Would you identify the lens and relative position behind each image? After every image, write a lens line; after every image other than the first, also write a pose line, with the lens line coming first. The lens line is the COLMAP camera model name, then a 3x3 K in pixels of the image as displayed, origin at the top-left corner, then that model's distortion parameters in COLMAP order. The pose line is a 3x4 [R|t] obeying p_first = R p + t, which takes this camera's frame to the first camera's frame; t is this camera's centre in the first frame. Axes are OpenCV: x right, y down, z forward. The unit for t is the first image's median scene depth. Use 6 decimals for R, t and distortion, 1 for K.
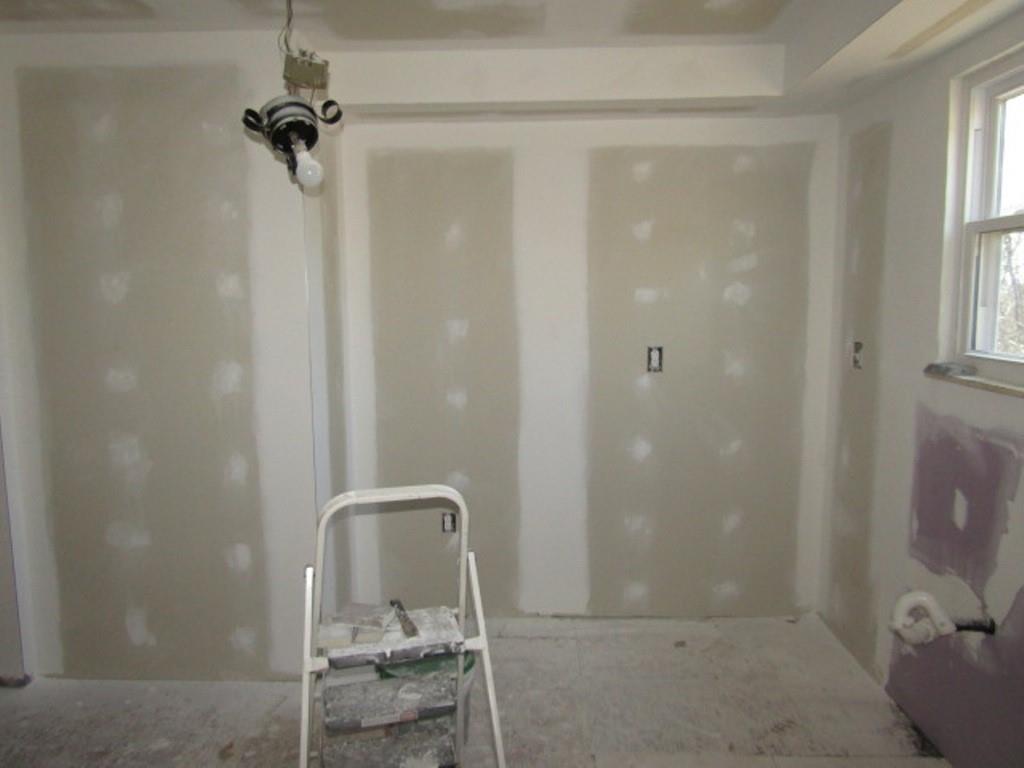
lens RADIAL K [[713.1, 0, 508.3], [0, 713.1, 384.2], [0, 0, 1]] dist [-0.020228, 0.003134]
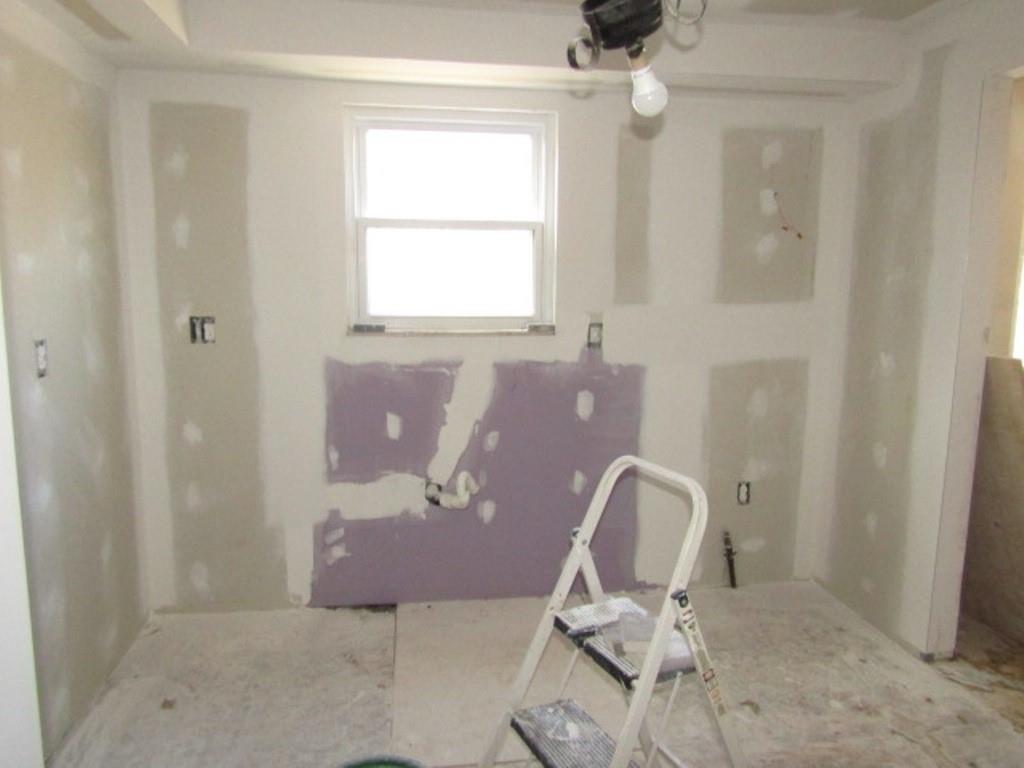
lens RADIAL K [[706.9, 0, 512.0], [0, 706.9, 384.0], [0, 0, 1]] dist [-0.021810, 0.011079]
pose [[-0.165628, -0.130697, 0.977489, -0.734228], [0.108320, 0.982771, 0.149757, -0.085821], [-0.980222, 0.130685, -0.148617, 0.931075]]
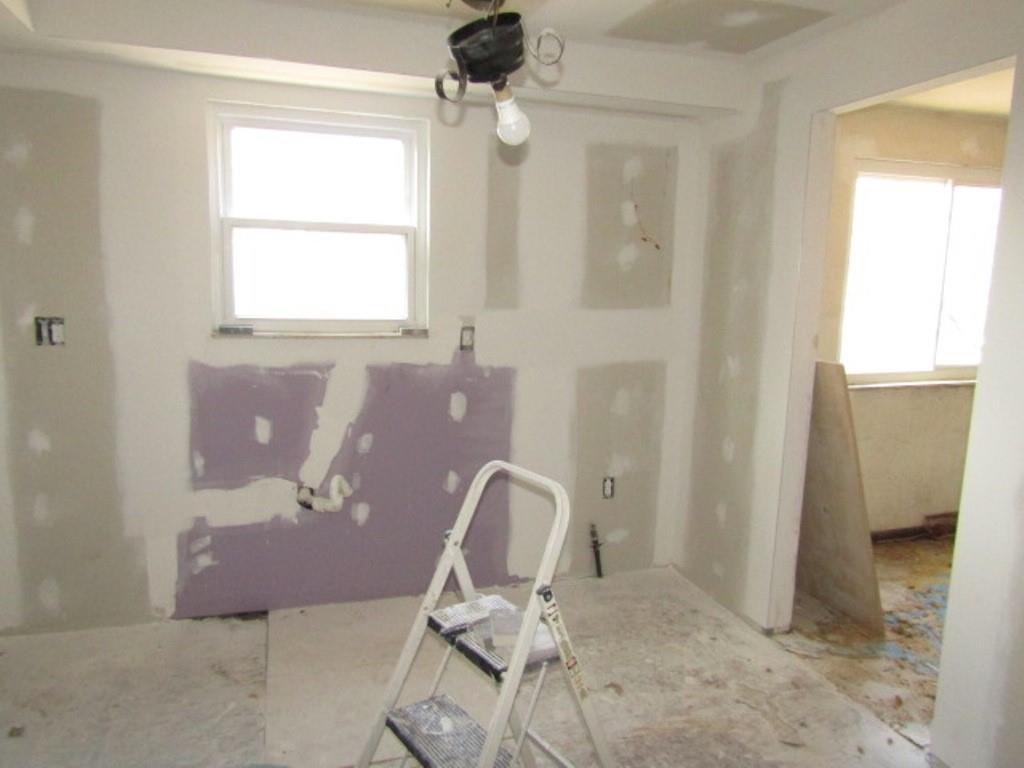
lens RADIAL K [[713.1, 0, 508.3], [0, 713.1, 384.2], [0, 0, 1]] dist [-0.020228, 0.003134]
pose [[-0.328415, -0.139525, 0.934171, -0.768666], [0.085926, 0.980515, 0.176655, -0.108878], [-0.940617, 0.138286, -0.310027, 0.931795]]
